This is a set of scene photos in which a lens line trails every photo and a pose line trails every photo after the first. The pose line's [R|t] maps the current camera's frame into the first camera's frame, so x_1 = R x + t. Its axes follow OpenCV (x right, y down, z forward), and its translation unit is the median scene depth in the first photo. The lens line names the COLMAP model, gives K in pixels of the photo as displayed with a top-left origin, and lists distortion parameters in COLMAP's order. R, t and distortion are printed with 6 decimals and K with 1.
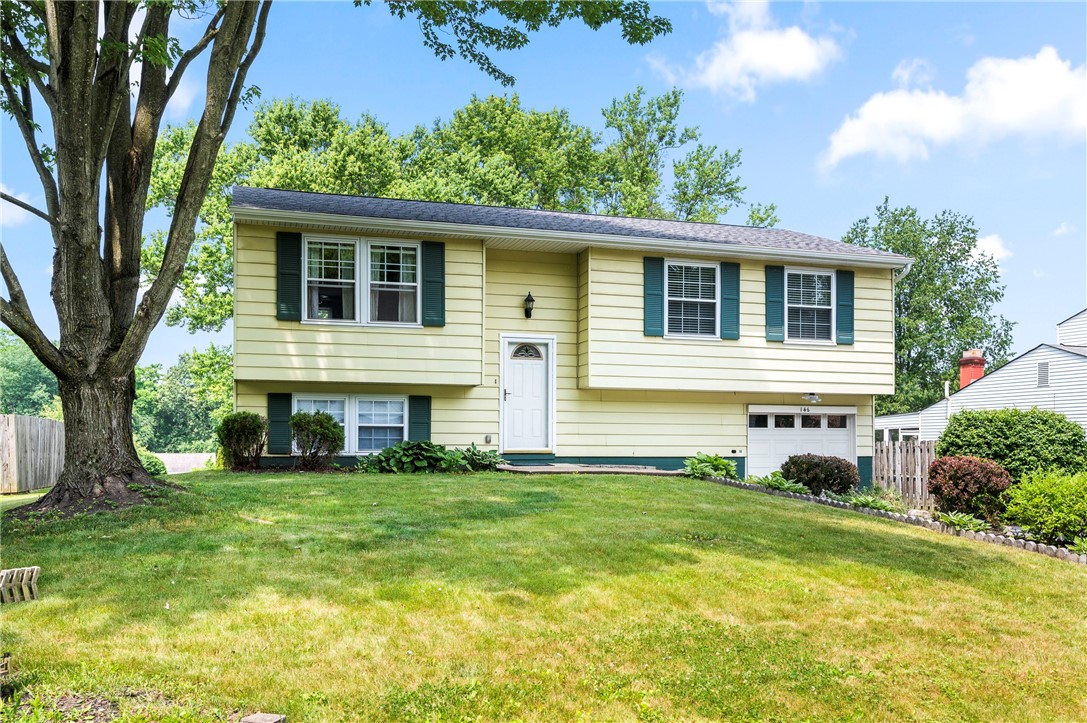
lens RADIAL K [[962.1, 0, 548.2], [0, 962.1, 363.6], [0, 0, 1]] dist [-0.007531, -0.010885]
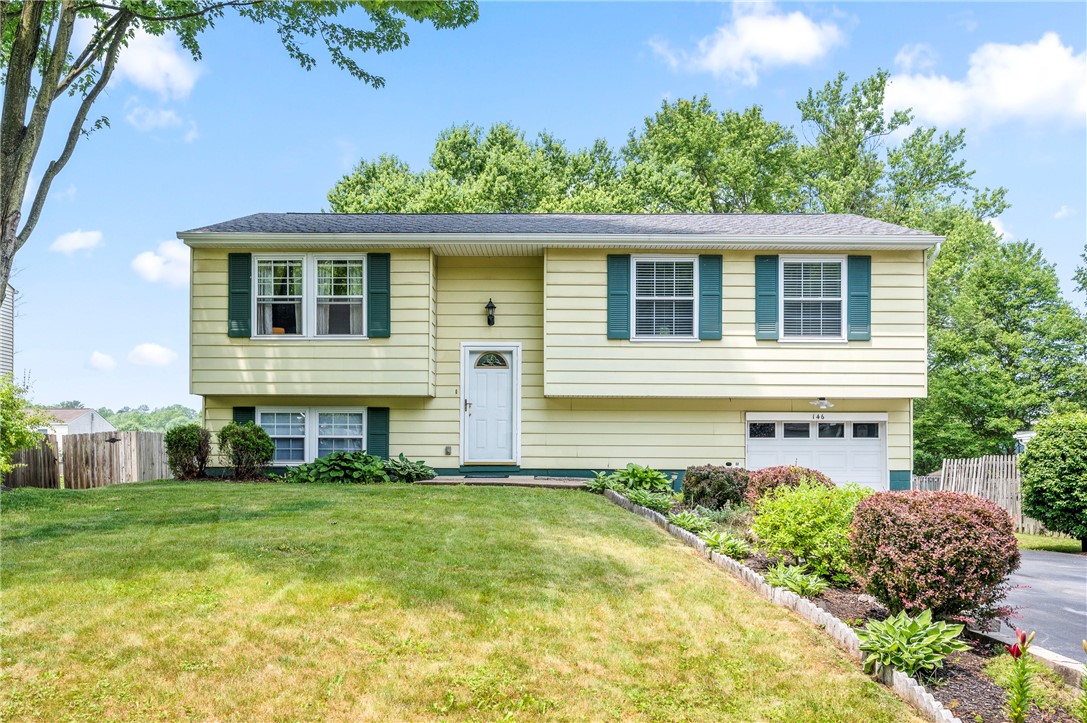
lens RADIAL K [[962.1, 0, 545.5], [0, 962.1, 388.6], [0, 0, 1]] dist [-0.007531, -0.010885]
pose [[0.950610, -0.021851, -0.309618, 0.325585], [0.024689, 0.999681, 0.005249, 0.012323], [0.309405, -0.012633, 0.950846, 0.093300]]
